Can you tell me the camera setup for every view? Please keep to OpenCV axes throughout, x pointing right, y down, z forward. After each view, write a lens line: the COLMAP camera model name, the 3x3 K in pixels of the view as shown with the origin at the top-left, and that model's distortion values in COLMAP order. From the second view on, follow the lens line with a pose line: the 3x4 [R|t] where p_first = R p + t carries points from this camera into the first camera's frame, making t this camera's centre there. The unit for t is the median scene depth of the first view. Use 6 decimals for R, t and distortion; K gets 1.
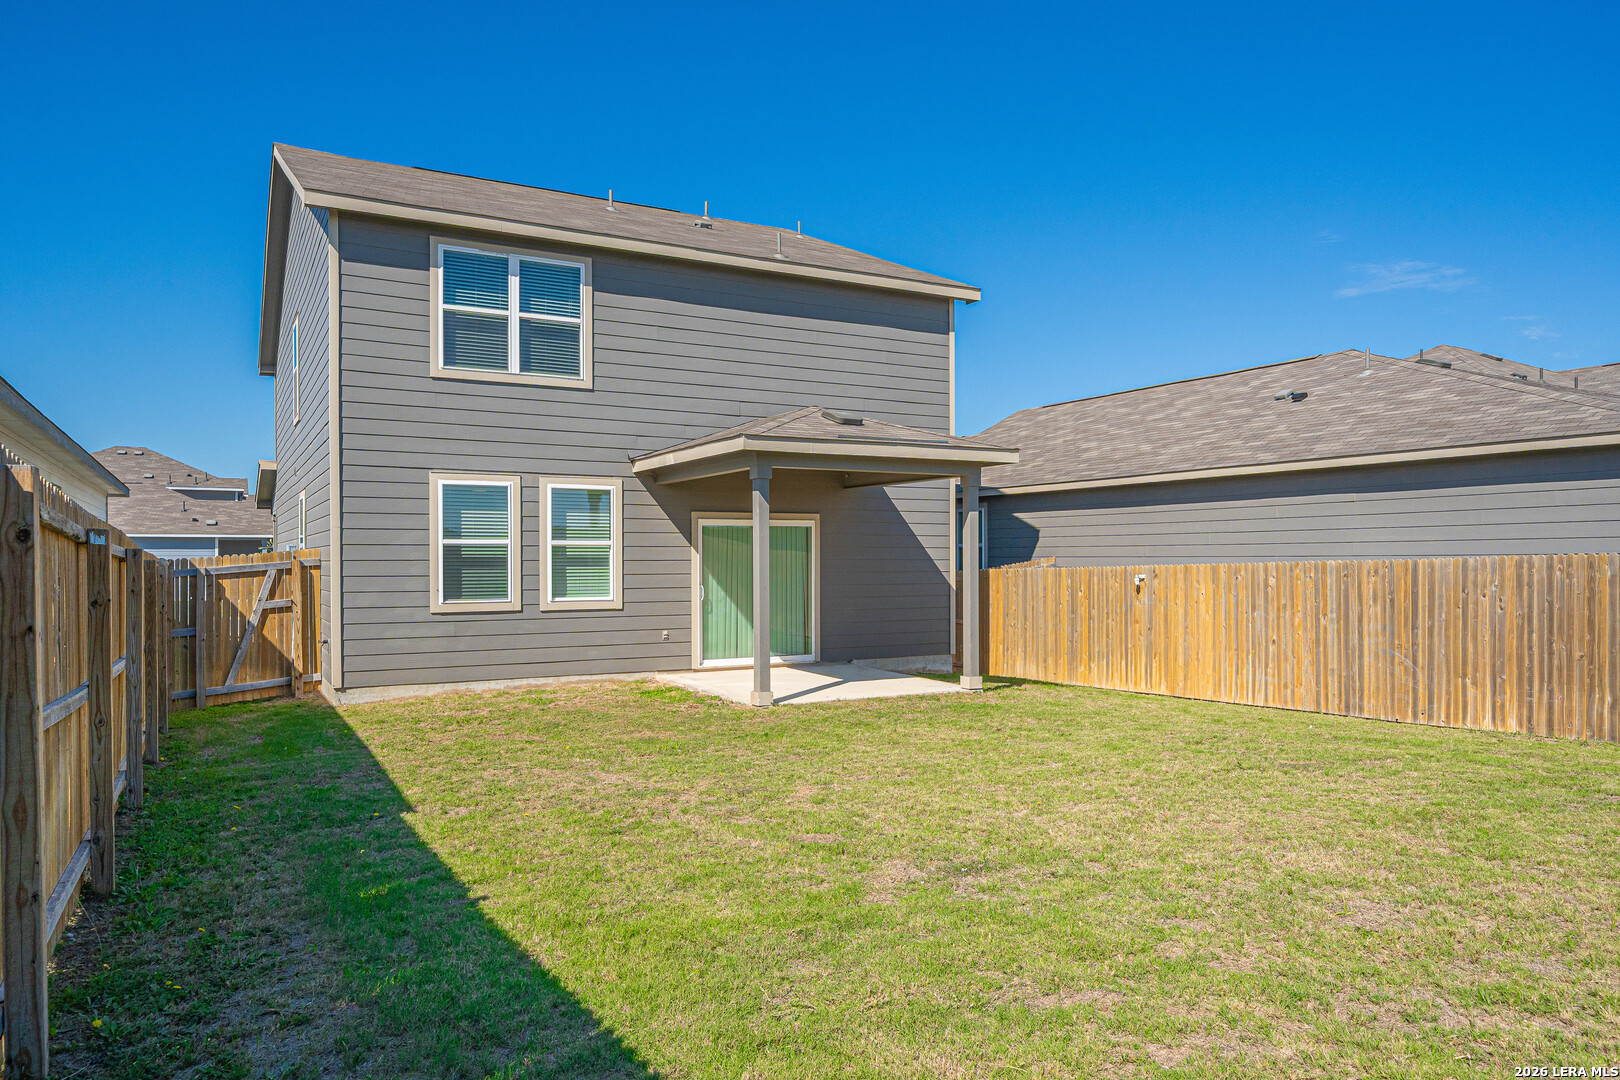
lens RADIAL K [[1073.0, 0, 810.6], [0, 1073.0, 550.4], [0, 0, 1]] dist [0.008758, -0.004720]
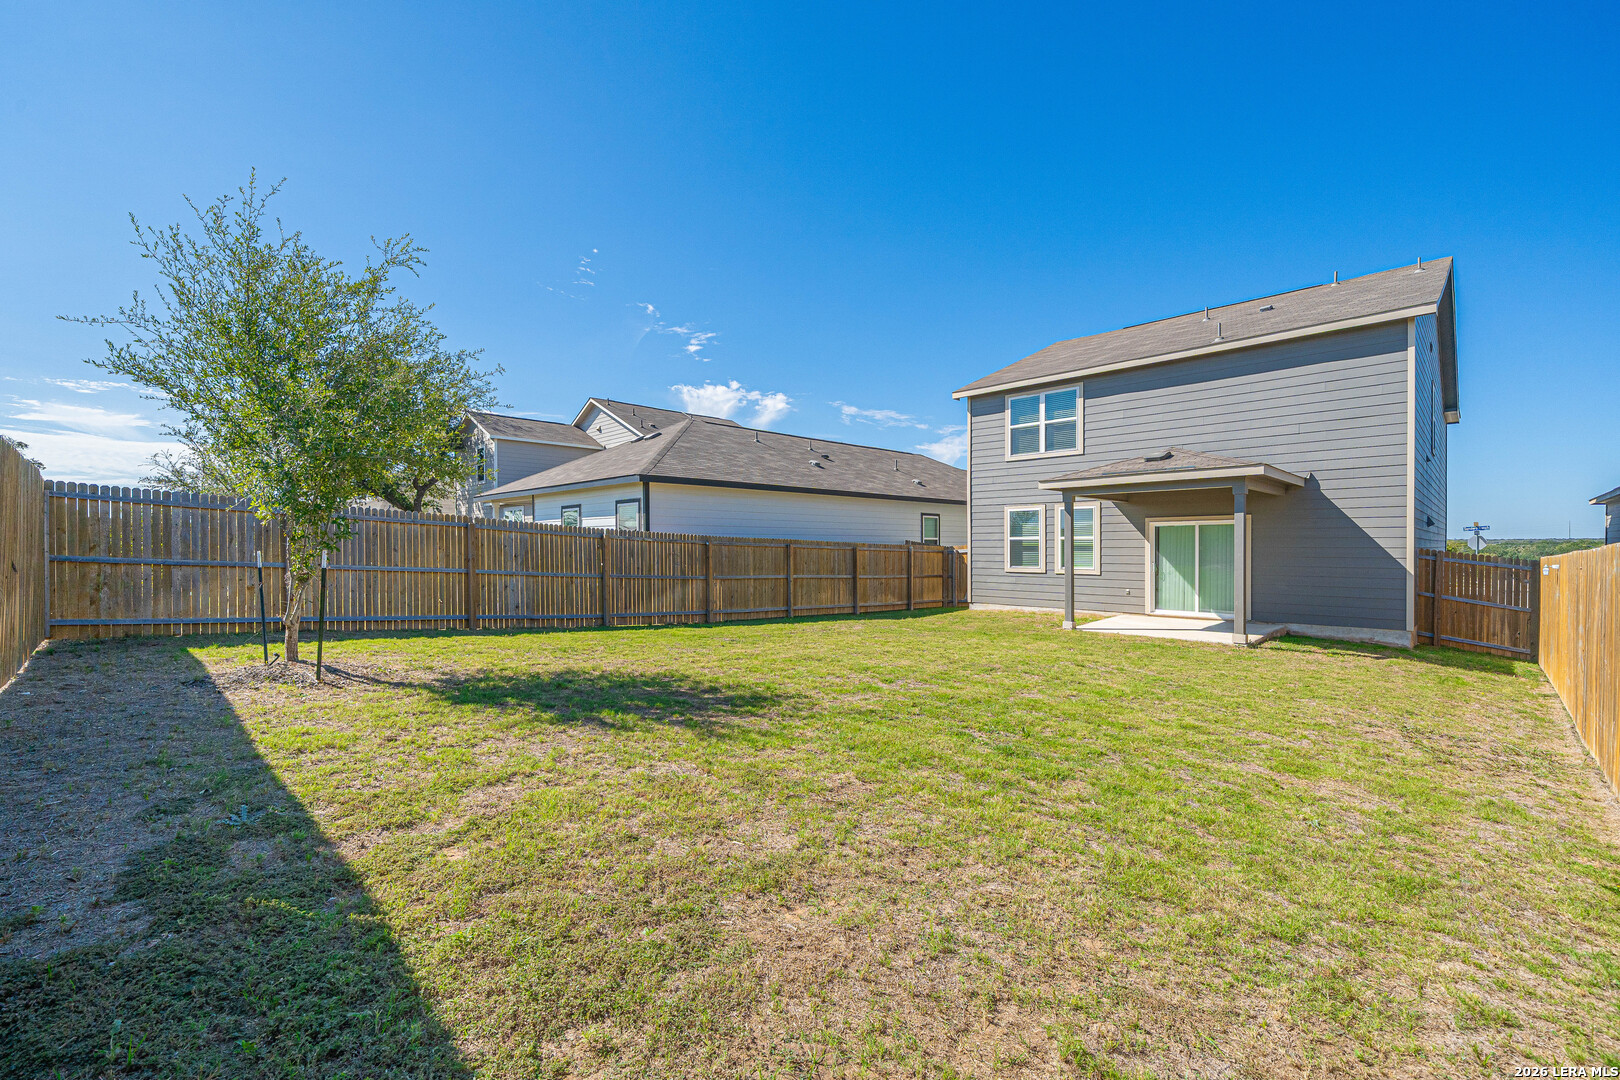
lens RADIAL K [[675.4, 0, 811.1], [0, 675.4, 551.0], [0, 0, 1]] dist [0.000220, 0.000072]
pose [[0.287409, 0.008240, -0.957772, 0.776422], [0.008404, 0.999903, 0.011124, -0.001482], [0.957771, -0.011246, 0.287312, 0.227374]]
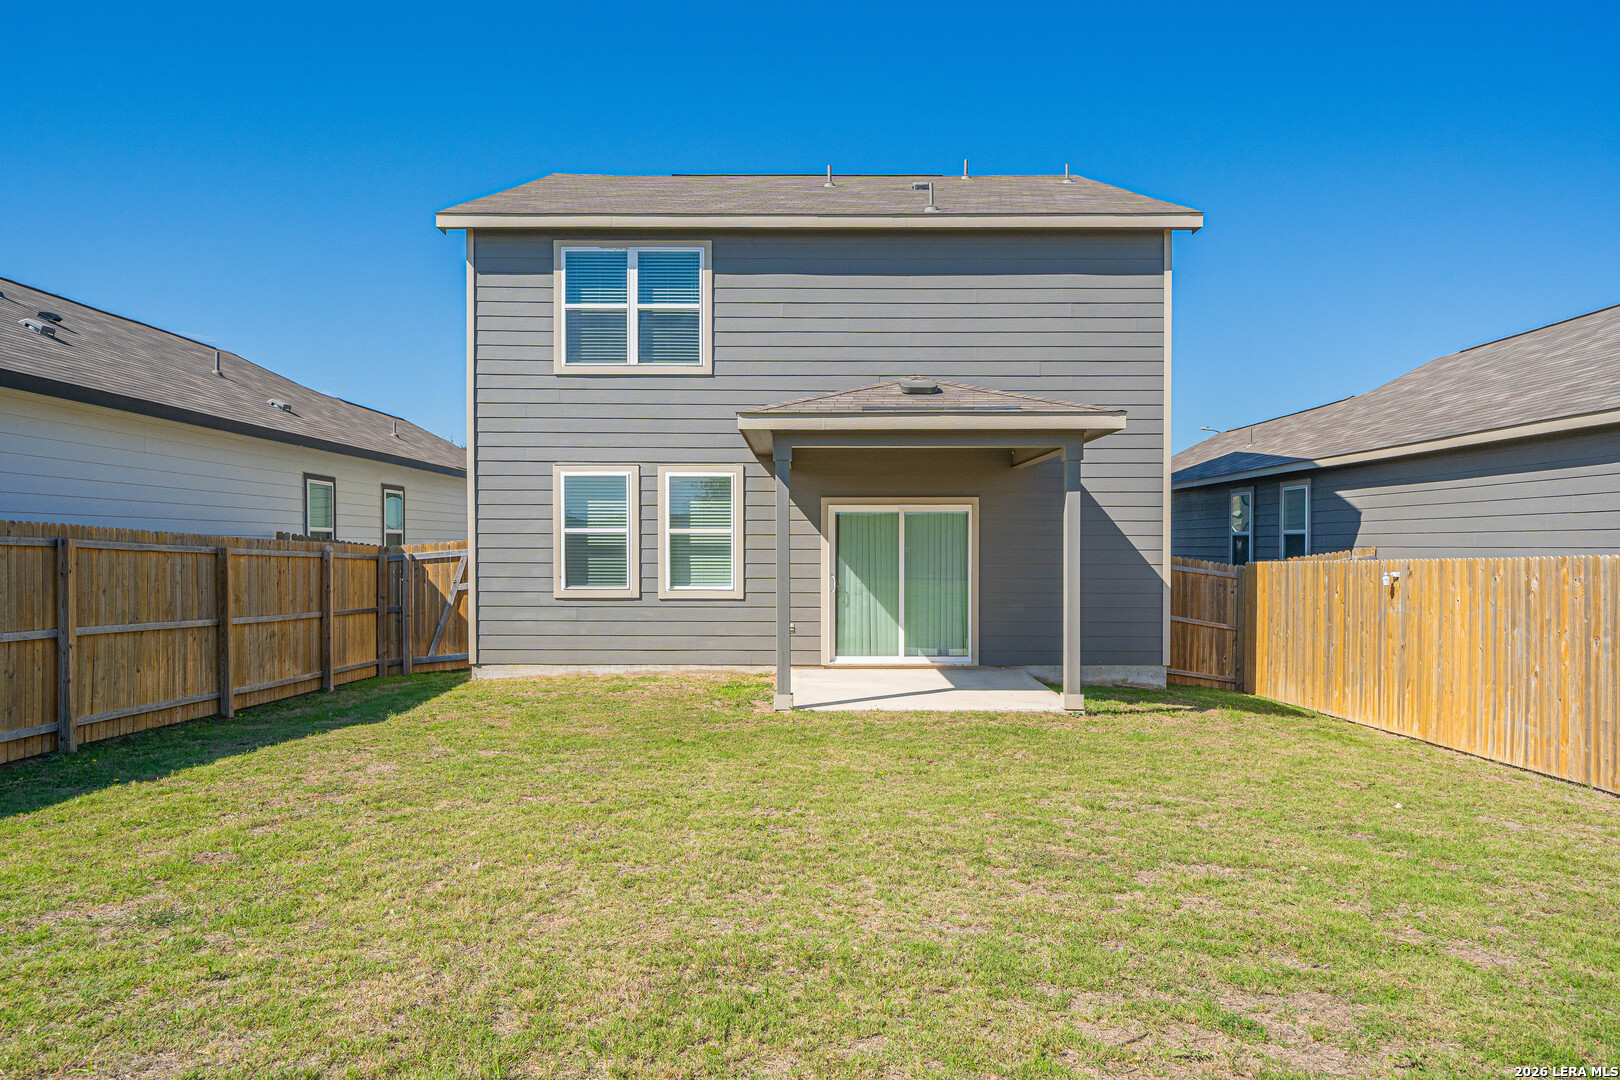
lens RADIAL K [[1073.0, 0, 816.3], [0, 1073.0, 554.5], [0, 0, 1]] dist [0.008758, -0.004720]
pose [[0.873628, 0.007410, -0.486537, 0.363345], [0.000346, 0.999874, 0.015851, -0.001193], [0.486594, -0.014016, 0.873516, 0.189612]]
